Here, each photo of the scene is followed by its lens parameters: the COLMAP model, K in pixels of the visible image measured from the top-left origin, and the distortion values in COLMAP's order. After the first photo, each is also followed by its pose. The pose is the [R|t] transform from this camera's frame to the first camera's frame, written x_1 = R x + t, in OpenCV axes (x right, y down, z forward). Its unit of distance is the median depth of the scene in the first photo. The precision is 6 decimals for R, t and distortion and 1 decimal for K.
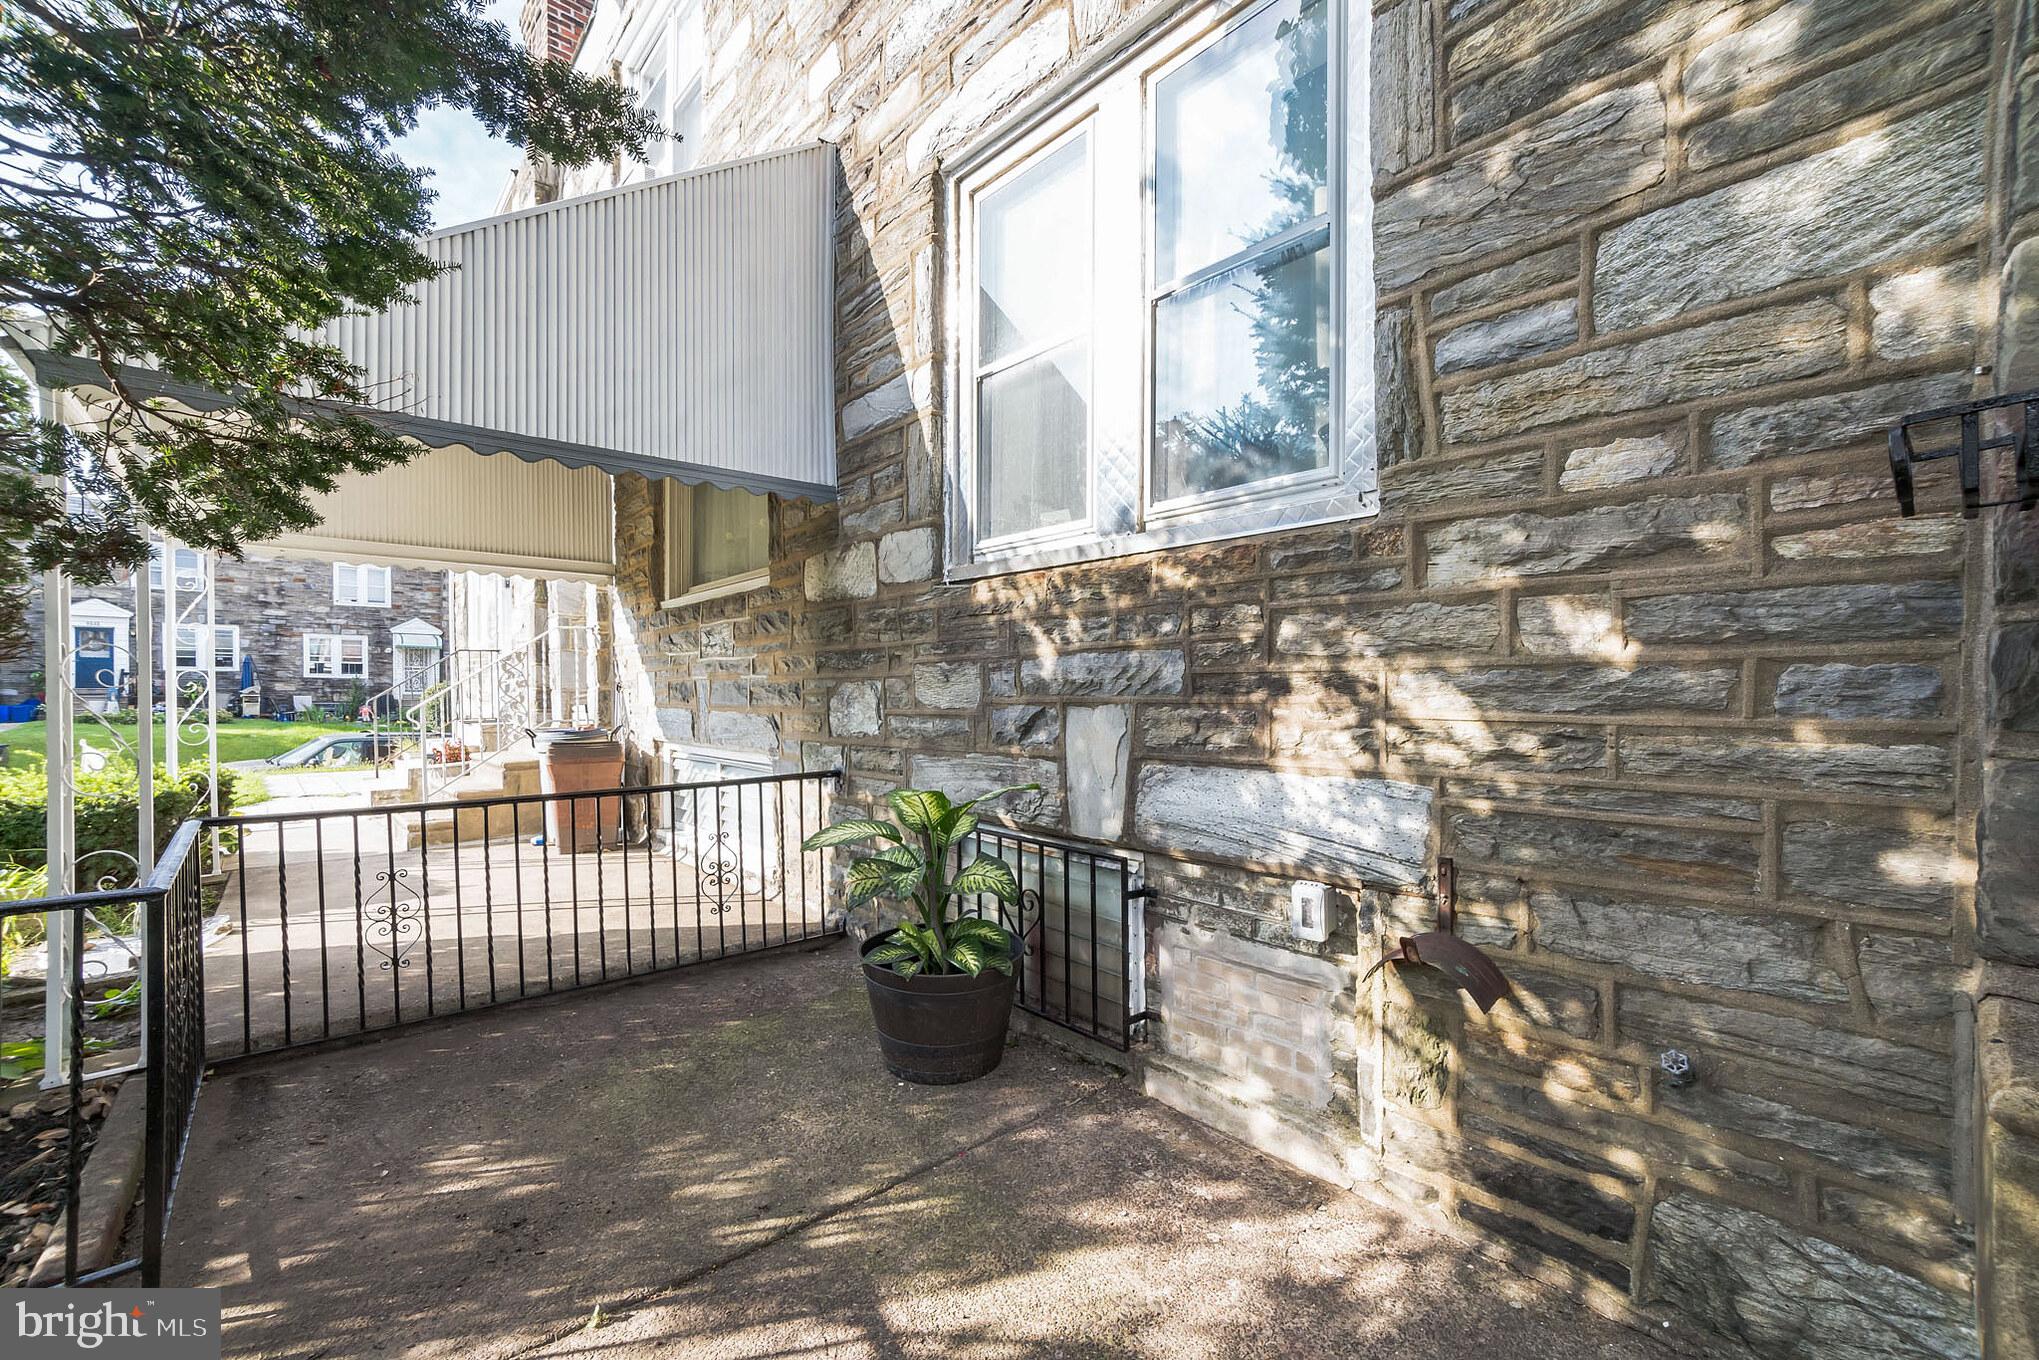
lens RADIAL K [[935.5, 0, 976.1], [0, 935.5, 688.1], [0, 0, 1]] dist [-0.033001, -0.000311]
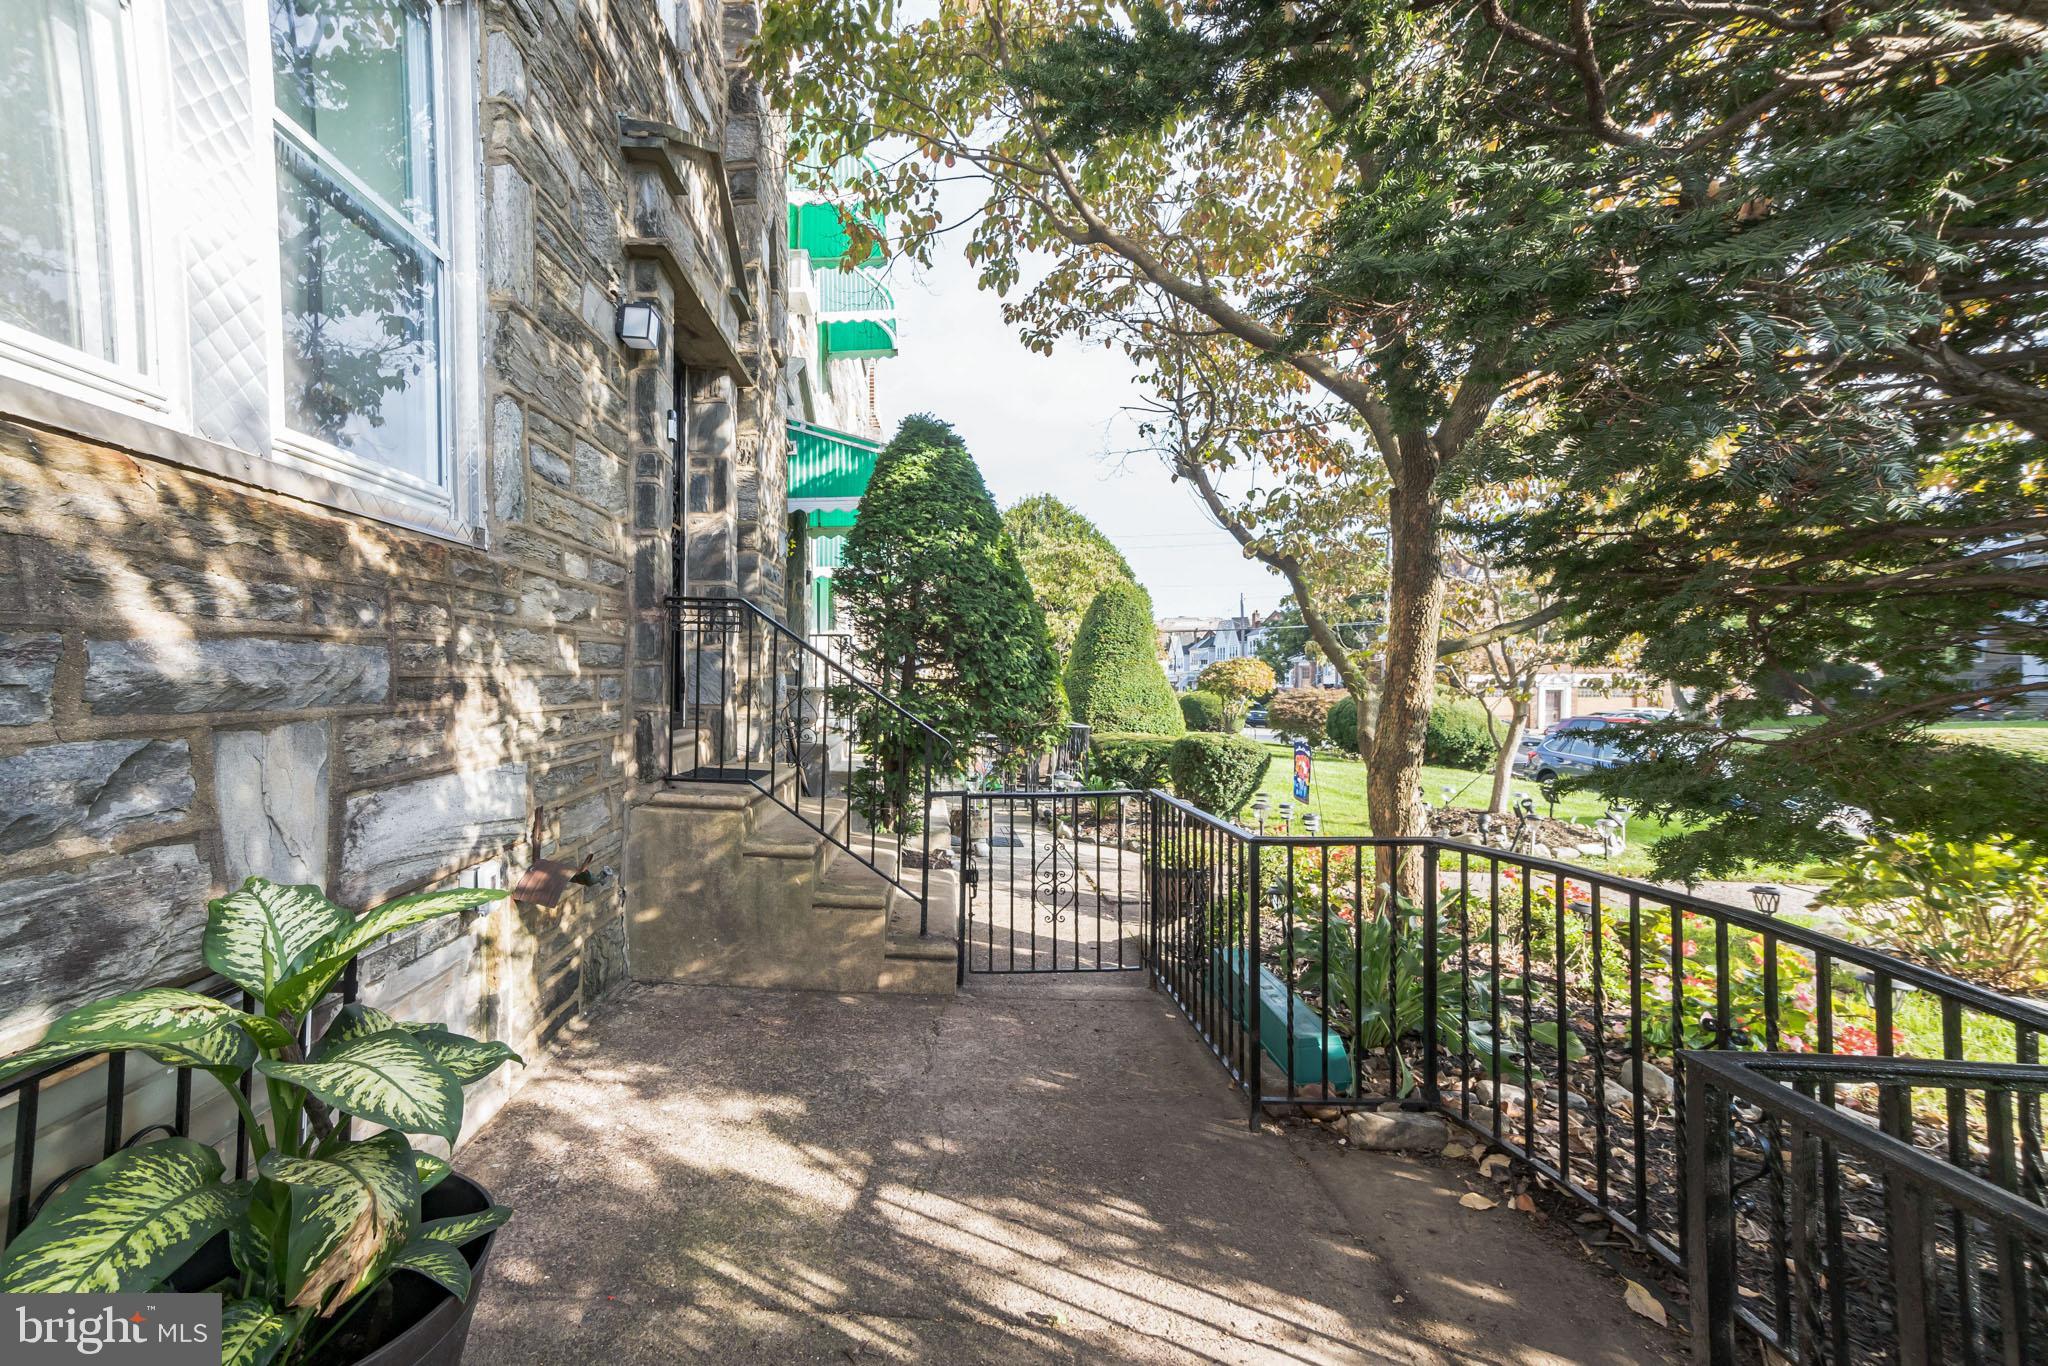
lens RADIAL K [[944.4, 0, 1007.8], [0, 944.4, 675.0], [0, 0, 1]] dist [-0.021316, 0.013059]
pose [[-0.854249, -0.001895, 0.519860, -0.745146], [-0.004230, 0.999986, -0.003305, -0.018335], [-0.519846, -0.005022, -0.854245, 1.577101]]
